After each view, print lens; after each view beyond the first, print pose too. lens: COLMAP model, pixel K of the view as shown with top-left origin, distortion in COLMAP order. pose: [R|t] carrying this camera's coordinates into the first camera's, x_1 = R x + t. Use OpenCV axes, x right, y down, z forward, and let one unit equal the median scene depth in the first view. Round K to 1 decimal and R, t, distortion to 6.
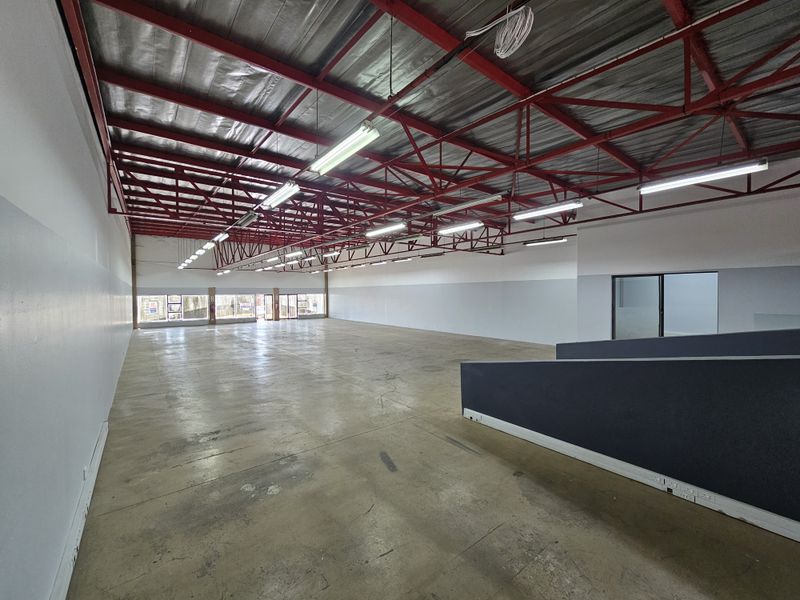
lens RADIAL K [[327.3, 0, 401.7], [0, 327.3, 298.8], [0, 0, 1]] dist [0.007114, 0.003981]
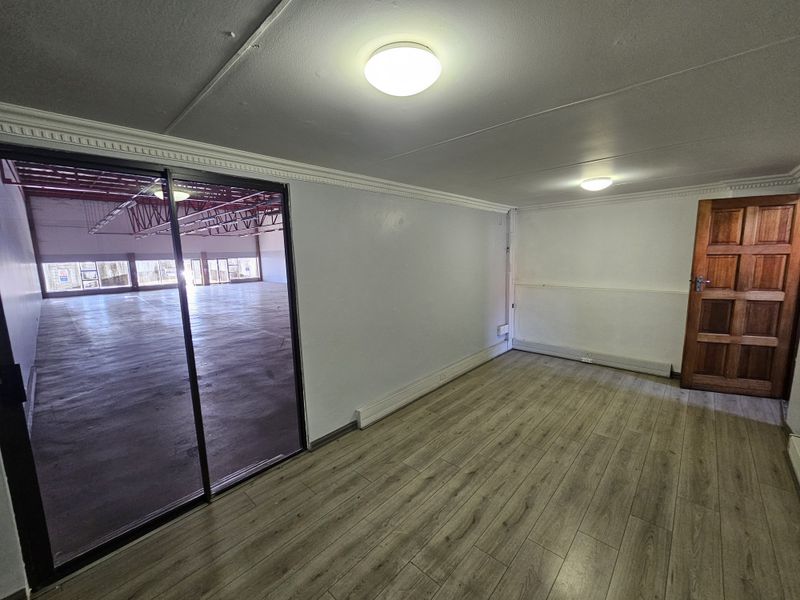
lens RADIAL K [[327.3, 0, 398.4], [0, 327.3, 297.3], [0, 0, 1]] dist [0.007114, 0.003981]
pose [[0.989259, -0.039407, 0.140760, 0.132280], [0.023516, 0.993337, 0.112824, 0.008103], [-0.144268, -0.108303, 0.983594, -0.179453]]
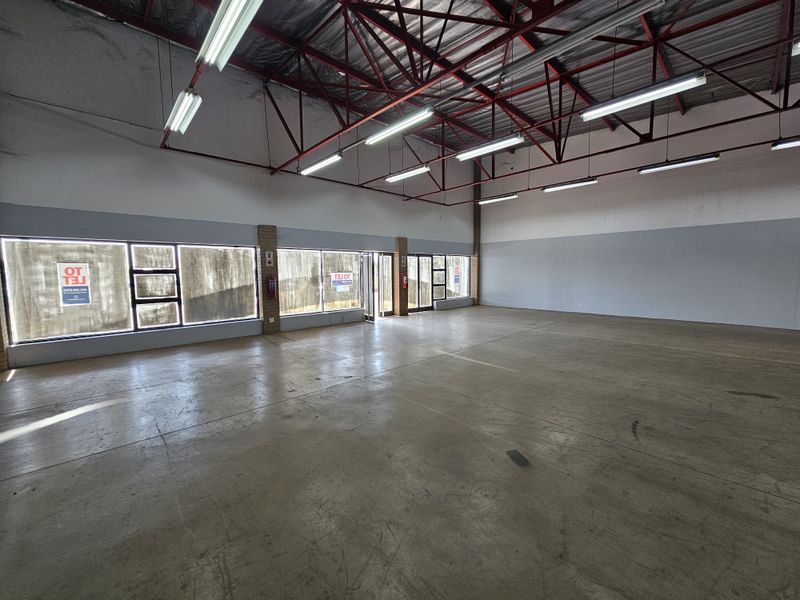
lens RADIAL K [[327.3, 0, 394.2], [0, 327.3, 297.8], [0, 0, 1]] dist [0.007114, 0.003981]
pose [[0.997285, -0.011000, 0.072818, -1.066513], [0.006858, 0.998357, 0.056882, 0.048712], [-0.073324, -0.056228, 0.995722, 1.472926]]
